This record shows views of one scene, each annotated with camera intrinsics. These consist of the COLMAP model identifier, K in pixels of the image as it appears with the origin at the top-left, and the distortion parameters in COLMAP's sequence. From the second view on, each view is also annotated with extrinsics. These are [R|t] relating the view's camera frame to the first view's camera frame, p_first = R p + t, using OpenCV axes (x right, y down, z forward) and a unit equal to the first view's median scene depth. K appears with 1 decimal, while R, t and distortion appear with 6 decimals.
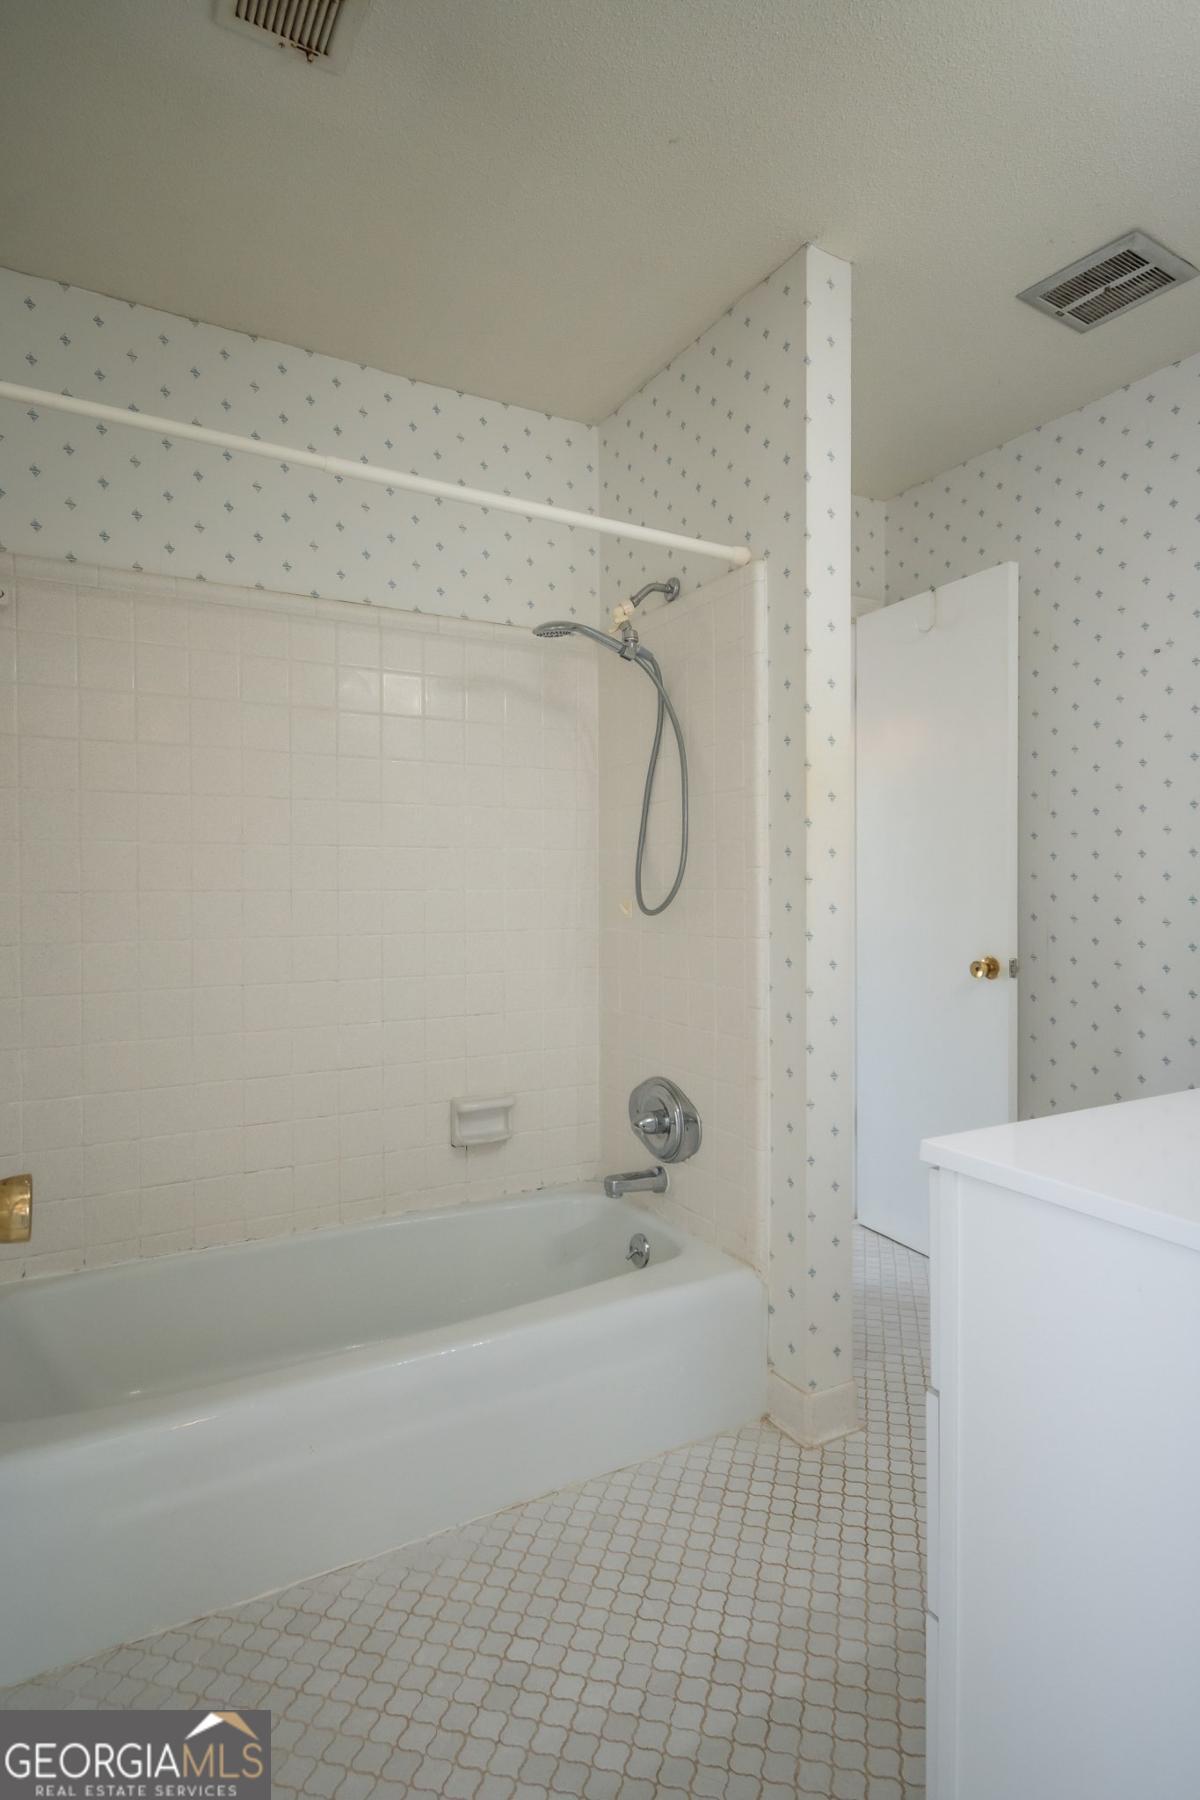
lens RADIAL K [[929.2, 0, 600.0], [0, 929.2, 900.0], [0, 0, 1]] dist [-0.000205, -0.000017]
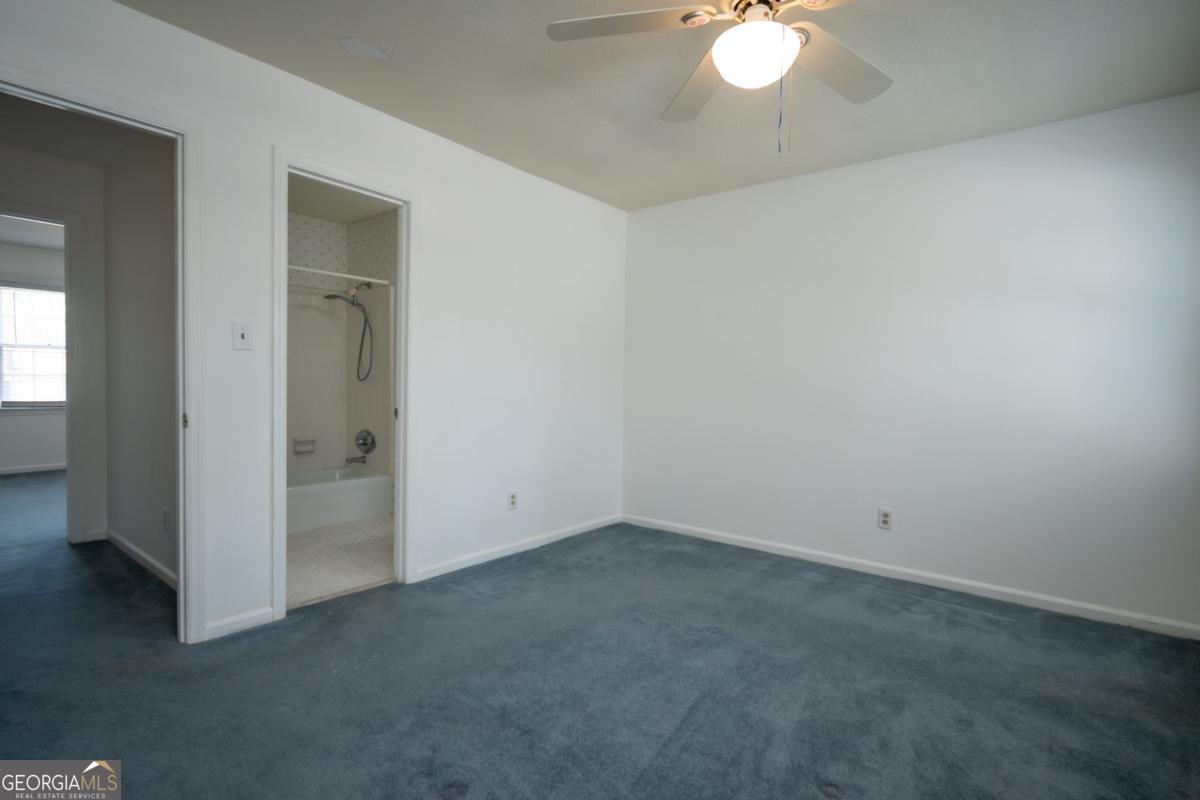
lens RADIAL K [[572.4, 0, 600.0], [0, 572.4, 400.0], [0, 0, 1]] dist [0.000648, -0.000195]
pose [[0.923947, 0.005494, 0.382482, 0.060236], [-0.014044, 0.999710, 0.019567, 0.032482], [-0.382264, -0.023451, 0.923756, -1.275185]]
